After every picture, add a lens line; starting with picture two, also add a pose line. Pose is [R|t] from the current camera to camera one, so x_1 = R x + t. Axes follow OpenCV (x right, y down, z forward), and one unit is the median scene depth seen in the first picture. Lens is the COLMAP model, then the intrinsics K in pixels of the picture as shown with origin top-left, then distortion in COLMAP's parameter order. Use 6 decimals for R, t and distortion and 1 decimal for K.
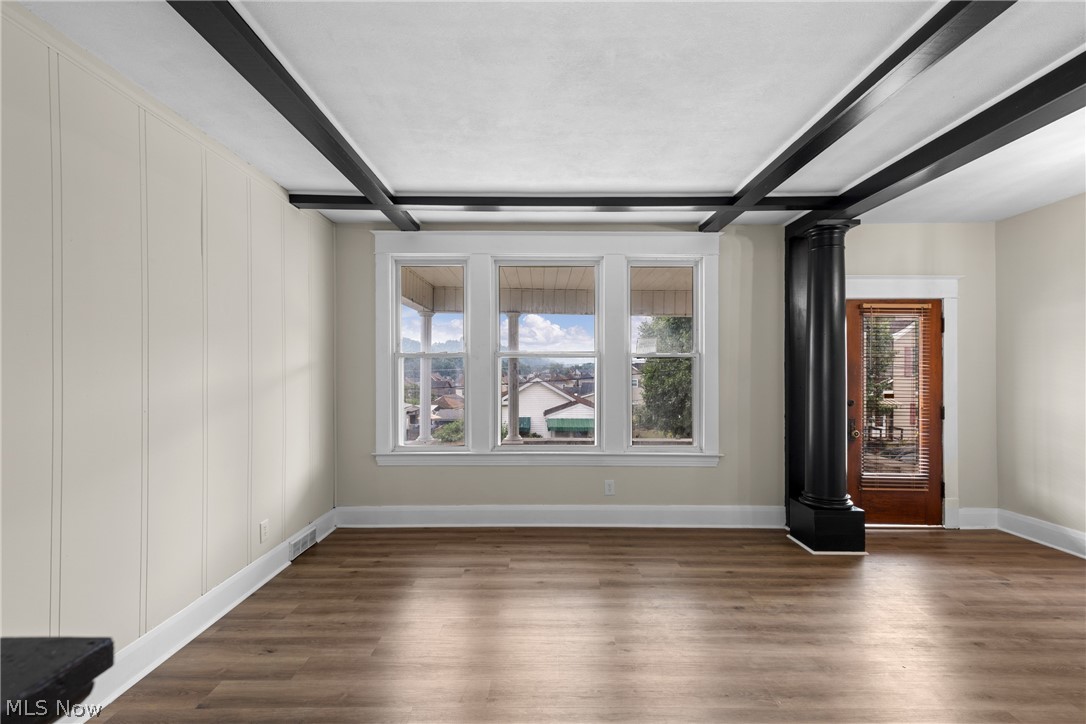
lens RADIAL K [[490.3, 0, 542.3], [0, 490.3, 368.0], [0, 0, 1]] dist [0.013646, -0.000264]
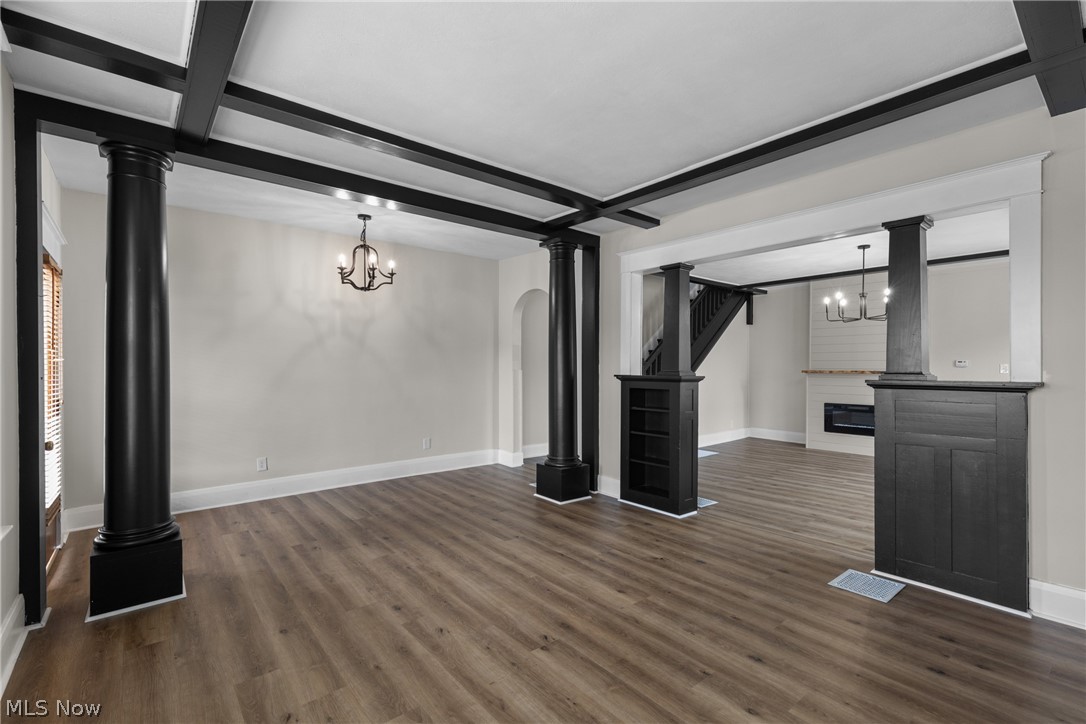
lens RADIAL K [[490.3, 0, 542.3], [0, 490.3, 368.0], [0, 0, 1]] dist [0.013646, -0.000264]
pose [[-0.635315, -0.001099, 0.772253, -0.317983], [-0.002746, 0.999996, -0.000836, 0.026302], [-0.772249, -0.002652, -0.635315, 0.906635]]
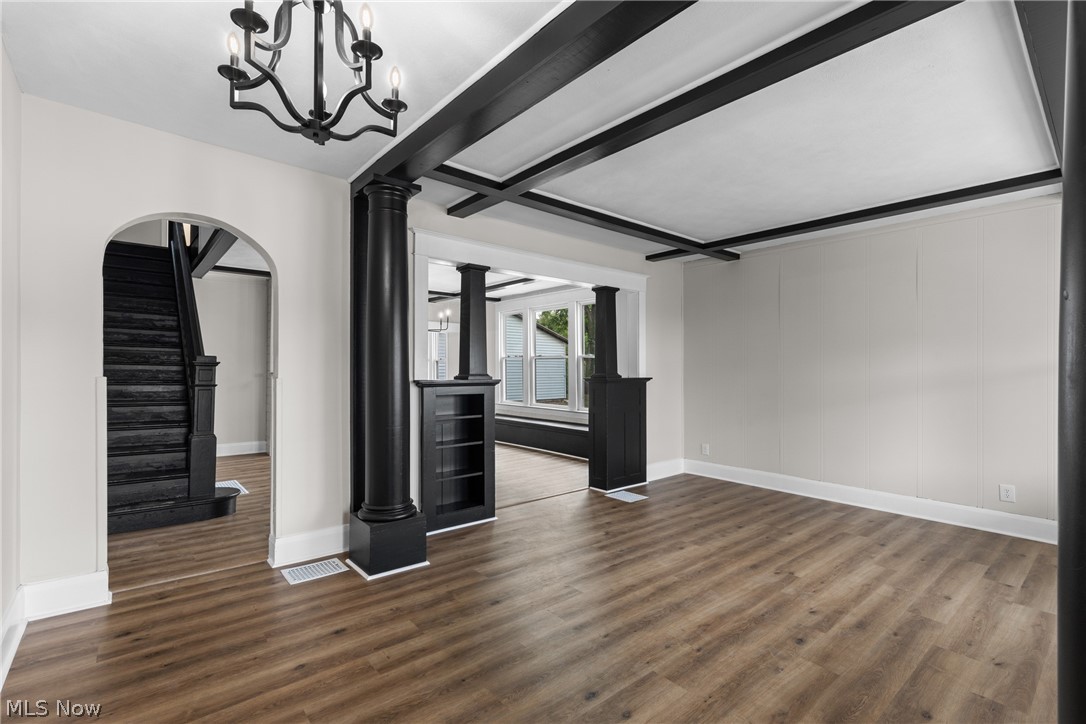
lens RADIAL K [[490.3, 0, 542.3], [0, 490.3, 368.0], [0, 0, 1]] dist [0.013646, -0.000264]
pose [[-0.760758, -0.005294, -0.649013, 0.836801], [-0.003490, 0.999986, -0.004067, 0.020995], [0.649026, -0.000829, -0.760766, 0.890990]]
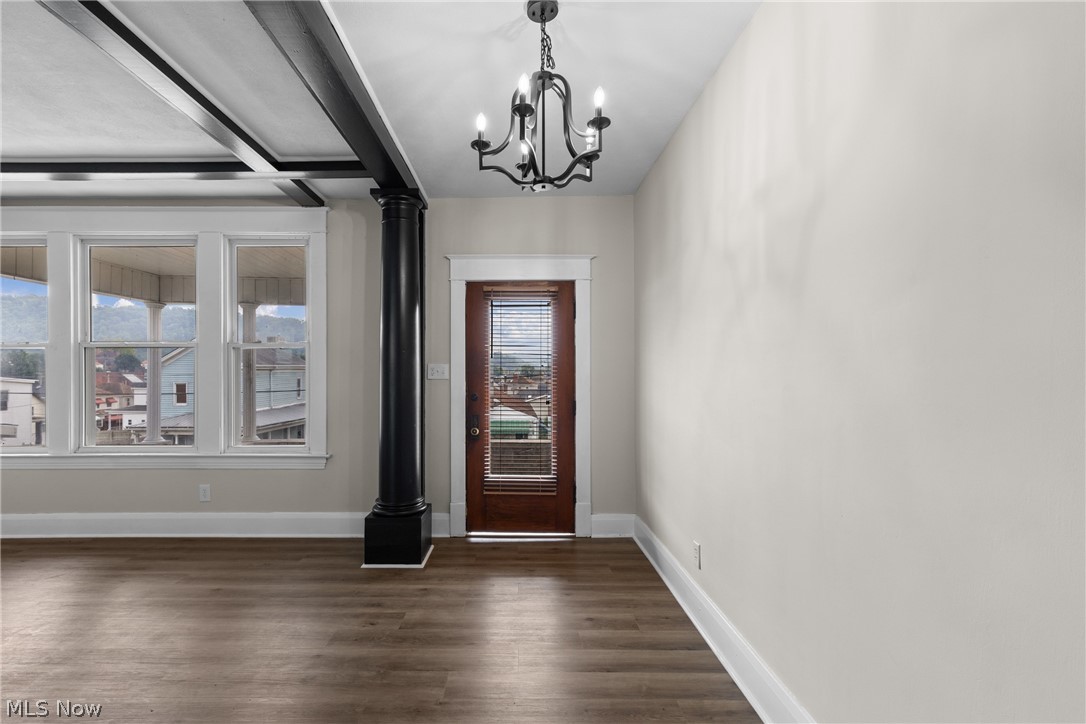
lens RADIAL K [[503.3, 0, 506.3], [0, 503.3, 371.4], [0, 0, 1]] dist [0.017014, -0.000157]
pose [[0.999805, -0.004496, -0.019214, 0.707476], [0.004633, 0.999964, 0.007096, 0.017807], [0.019181, -0.007184, 0.999790, 0.087218]]
